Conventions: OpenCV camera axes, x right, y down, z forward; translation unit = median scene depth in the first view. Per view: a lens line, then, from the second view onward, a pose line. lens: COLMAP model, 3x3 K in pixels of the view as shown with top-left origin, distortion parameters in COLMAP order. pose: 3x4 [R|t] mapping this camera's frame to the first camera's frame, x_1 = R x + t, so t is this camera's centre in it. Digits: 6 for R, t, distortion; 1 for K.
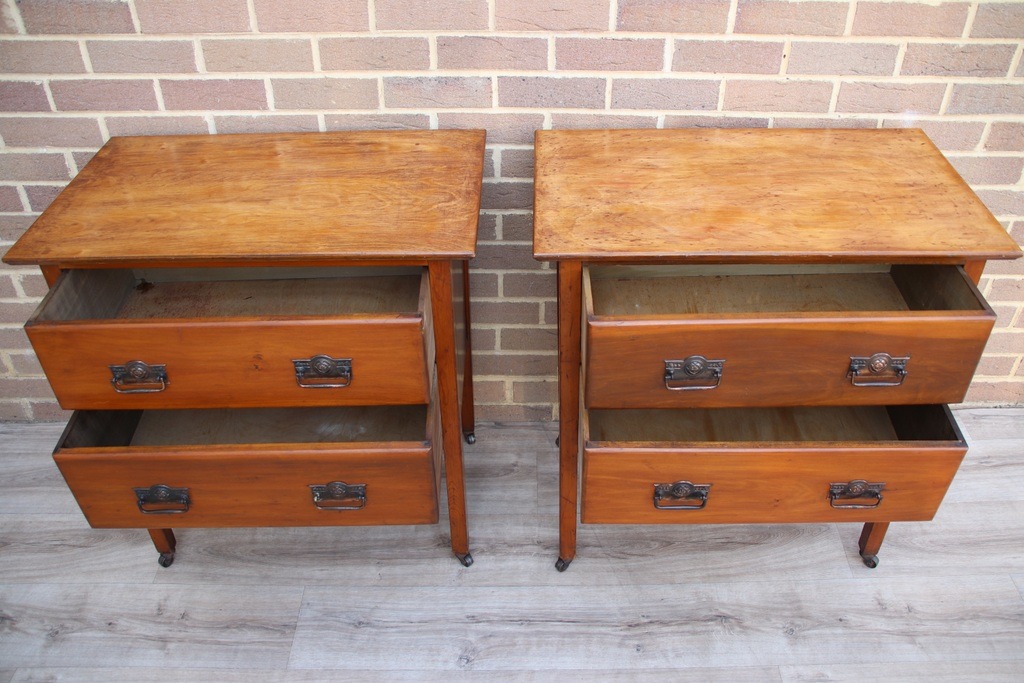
lens RADIAL K [[873.1, 0, 516.2], [0, 873.1, 352.0], [0, 0, 1]] dist [-0.151438, 0.160984]
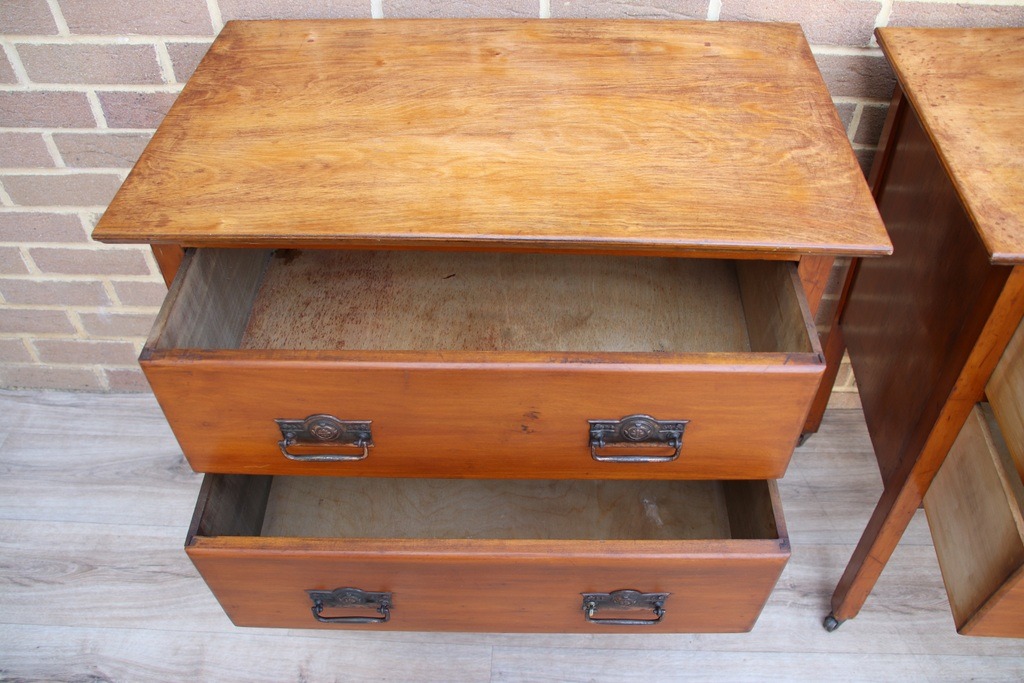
lens RADIAL K [[864.1, 0, 509.2], [0, 864.1, 352.4], [0, 0, 1]] dist [-0.146108, 0.141364]
pose [[0.999114, 0.025443, -0.033510, -0.229418], [-0.020528, 0.989994, 0.139611, -0.093108], [0.036726, -0.138800, 0.989639, 0.320638]]
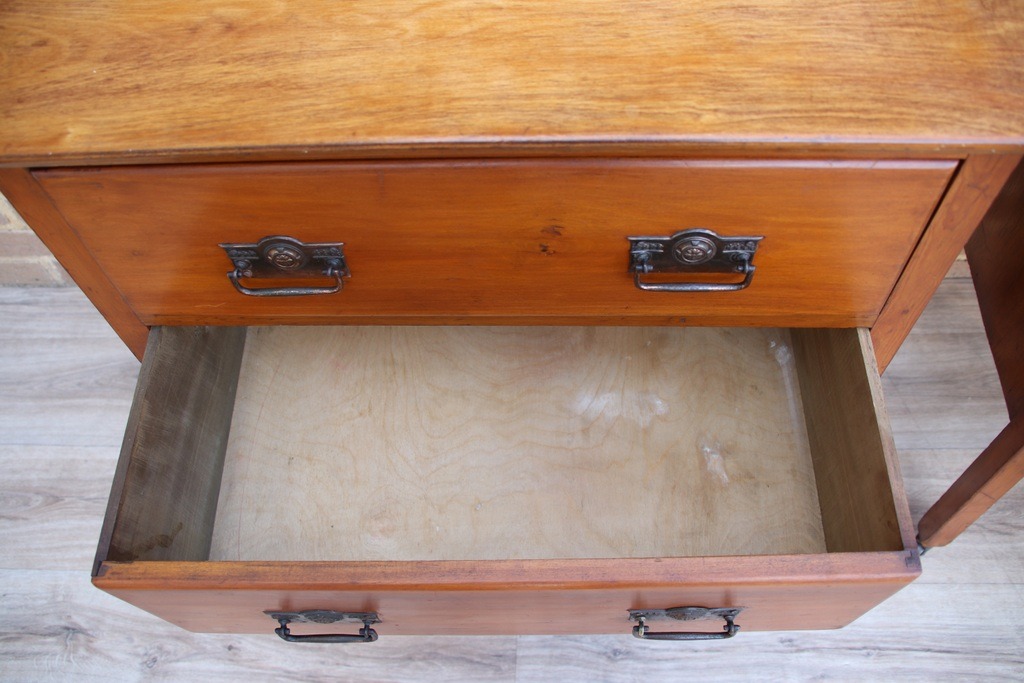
lens RADIAL K [[861.1, 0, 515.0], [0, 861.1, 346.8], [0, 0, 1]] dist [-0.156472, 0.148384]
pose [[0.998391, 0.000346, -0.056697, -0.228747], [0.019244, 0.938553, 0.344599, -0.123285], [0.053333, -0.345136, 0.937036, 0.496910]]
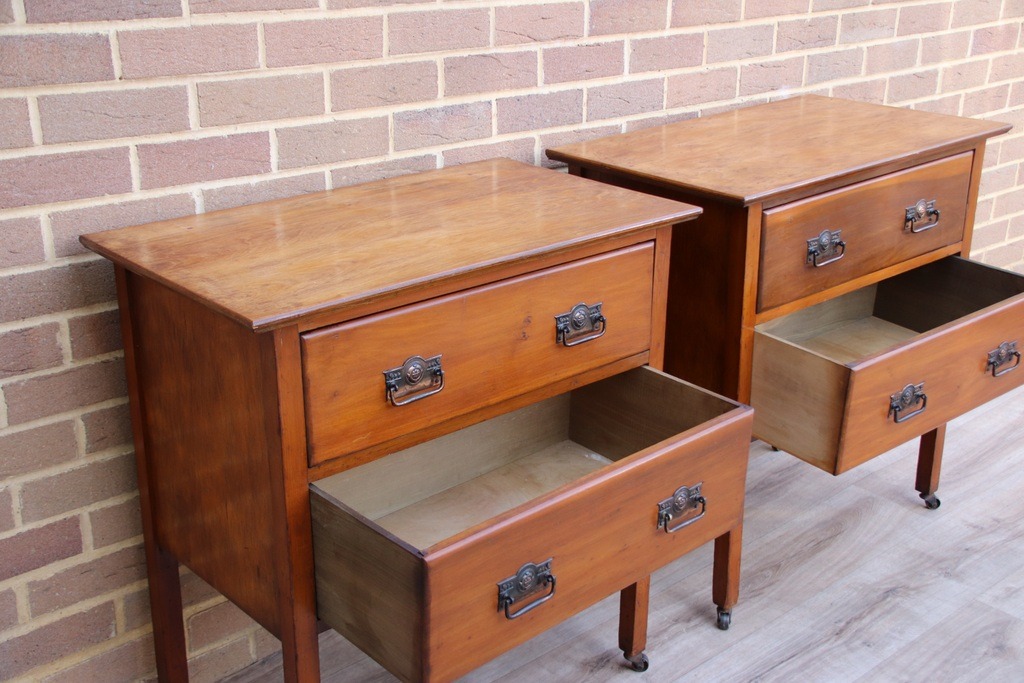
lens RADIAL K [[1263.3, 0, 520.8], [0, 1263.3, 350.7], [0, 0, 1]] dist [0.009782, 0.462643]
pose [[0.740012, -0.230092, 0.632013, -0.883600], [0.409317, 0.899689, -0.151718, 0.125575], [-0.533706, 0.370967, 0.759961, 0.077817]]
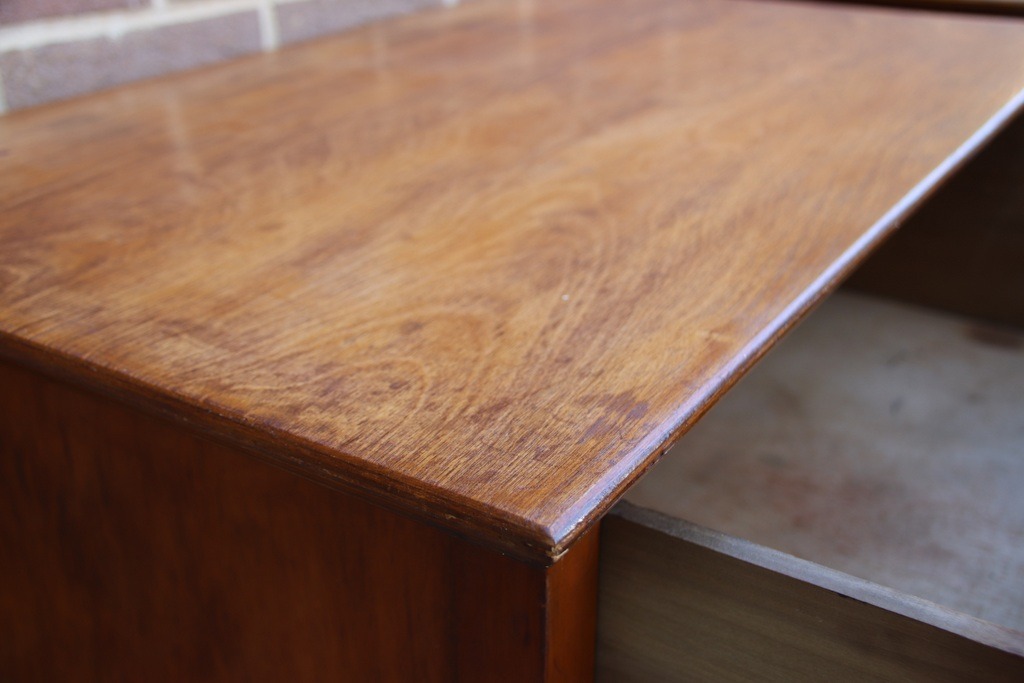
lens RADIAL K [[1219.1, 0, 513.3], [0, 1219.1, 341.5], [0, 0, 1]] dist [0.010270, 0.019037]
pose [[0.529234, -0.349192, 0.773289, -0.617042], [0.518877, 0.854299, 0.030657, -0.121480], [-0.671325, 0.385018, 0.633312, 0.674251]]
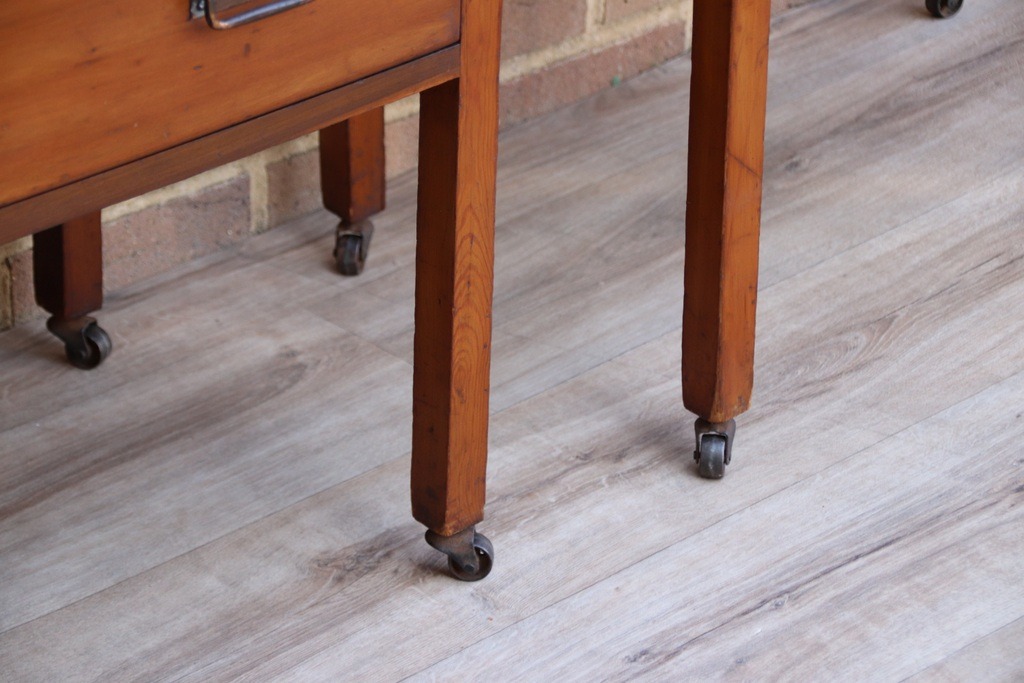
lens RADIAL K [[3939.4, 0, 513.9], [0, 3939.4, 367.1], [0, 0, 1]] dist [1.031973, 0.751381]
pose [[0.723208, -0.312256, 0.616009, -0.935960], [0.407111, 0.913255, -0.015026, 0.227424], [-0.557881, 0.261651, 0.787596, -0.089880]]
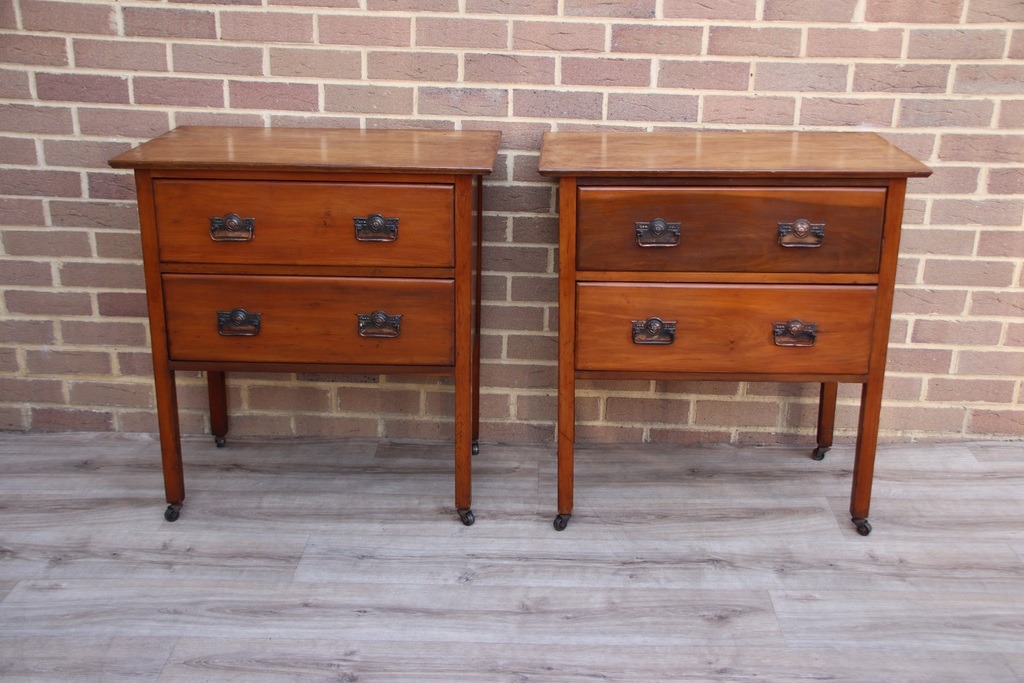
lens RADIAL K [[1158.9, 0, 515.1], [0, 1158.9, 353.3], [0, 0, 1]] dist [-0.032553, 0.361510]
pose [[0.999534, 0.028574, -0.010707, 0.009001], [-0.030499, 0.946440, -0.321437, 0.544706], [0.000949, 0.321614, 0.946871, -0.414031]]
